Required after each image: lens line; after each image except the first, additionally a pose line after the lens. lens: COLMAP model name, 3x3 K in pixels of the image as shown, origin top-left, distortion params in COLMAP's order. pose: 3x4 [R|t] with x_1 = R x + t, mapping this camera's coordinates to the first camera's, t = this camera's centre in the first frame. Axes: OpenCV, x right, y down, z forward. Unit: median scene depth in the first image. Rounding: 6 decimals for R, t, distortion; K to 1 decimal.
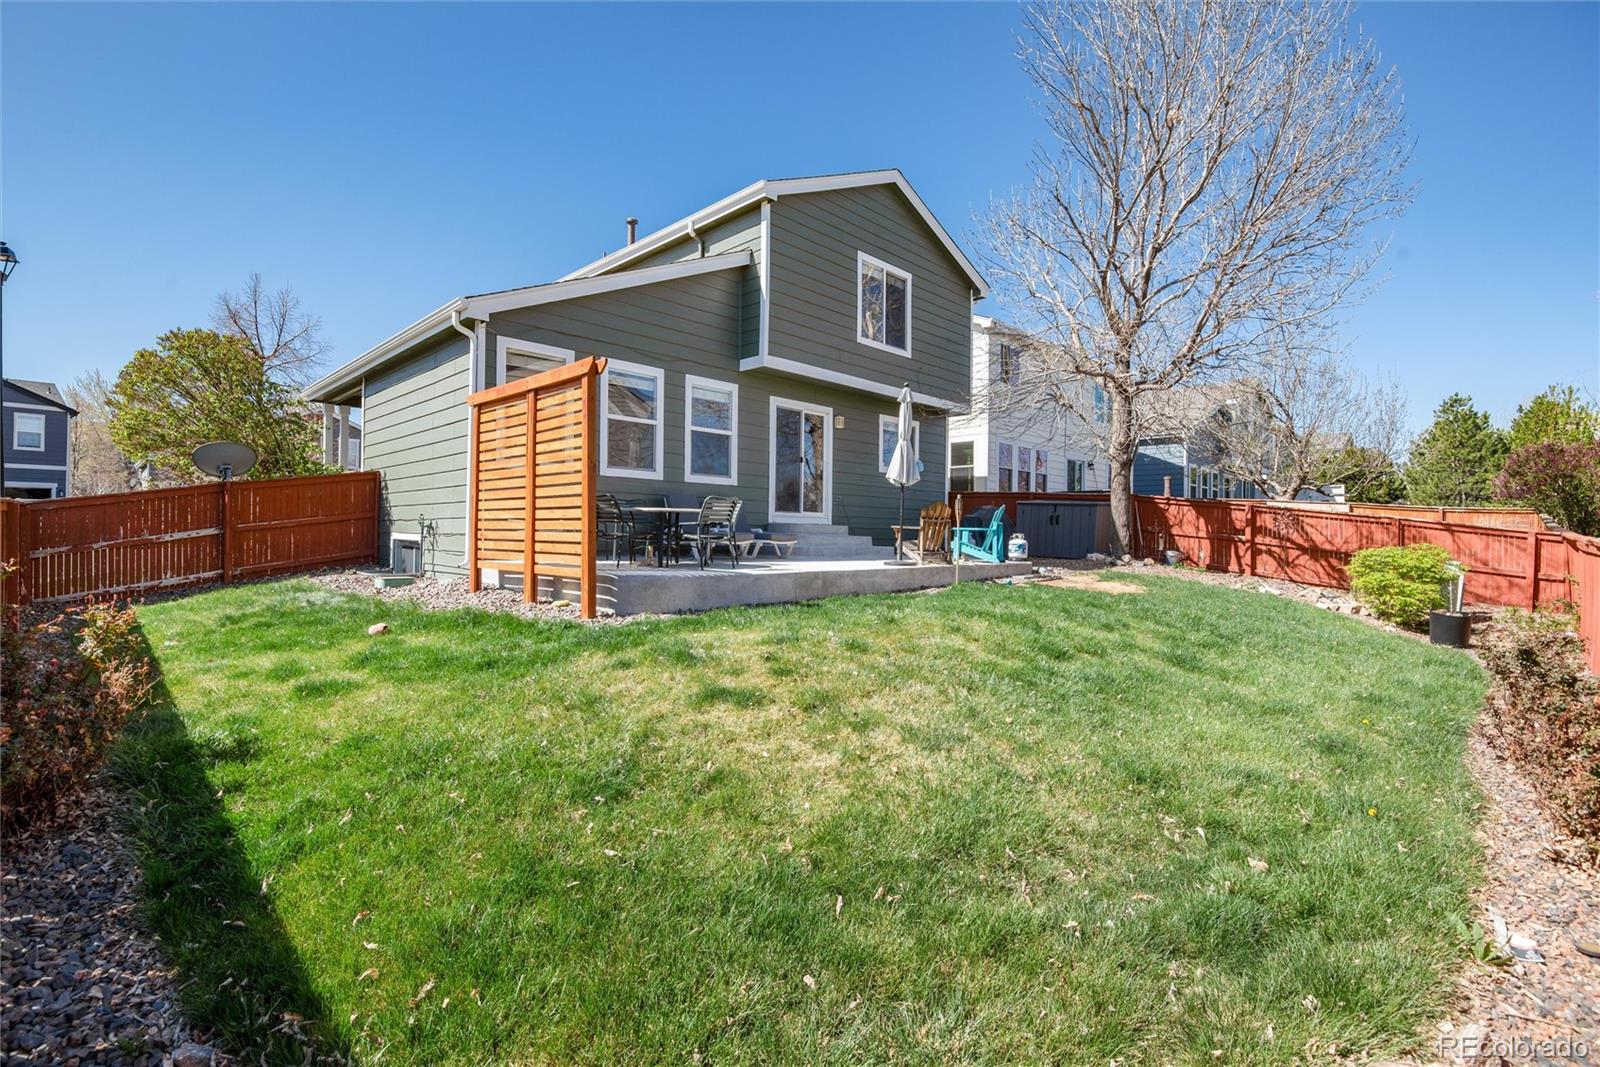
lens RADIAL K [[722.3, 0, 800.0], [0, 722.3, 533.5], [0, 0, 1]] dist [-0.017465, -0.000338]
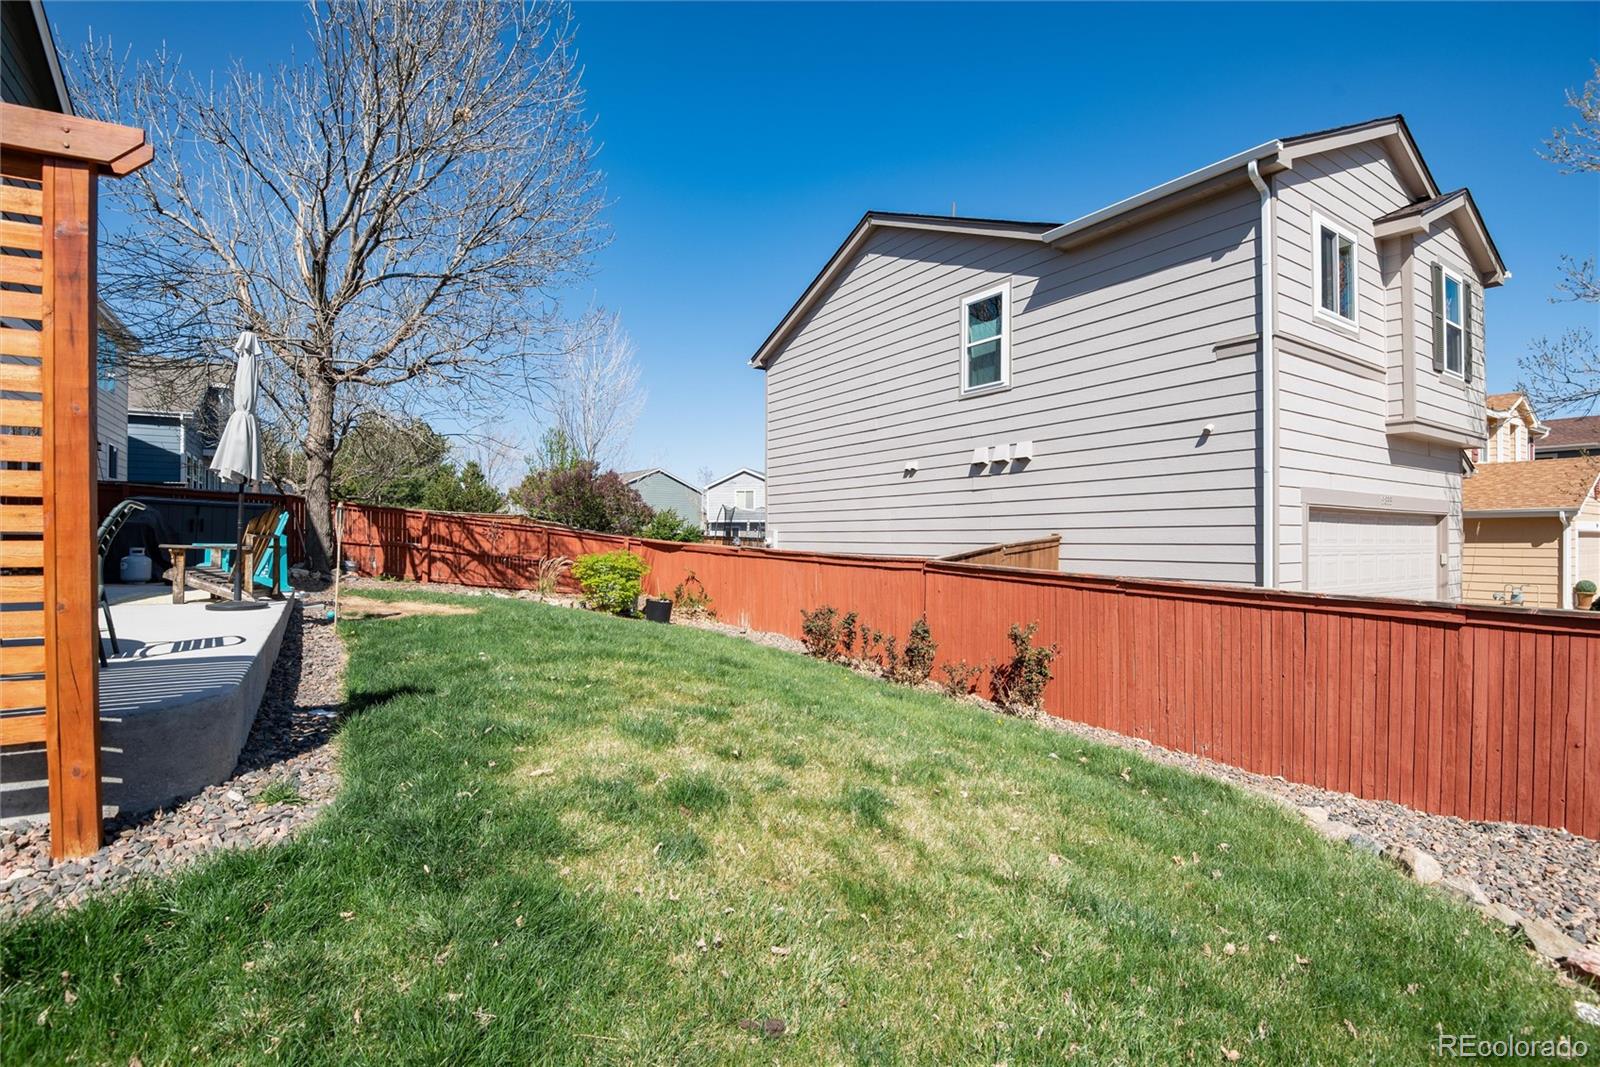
lens RADIAL K [[722.3, 0, 800.0], [0, 722.3, 533.5], [0, 0, 1]] dist [-0.017465, -0.000338]
pose [[0.219819, -0.004822, 0.975529, -0.268831], [-0.002786, 0.999981, 0.005570, -0.019543], [-0.975537, -0.003942, 0.219801, 0.277923]]
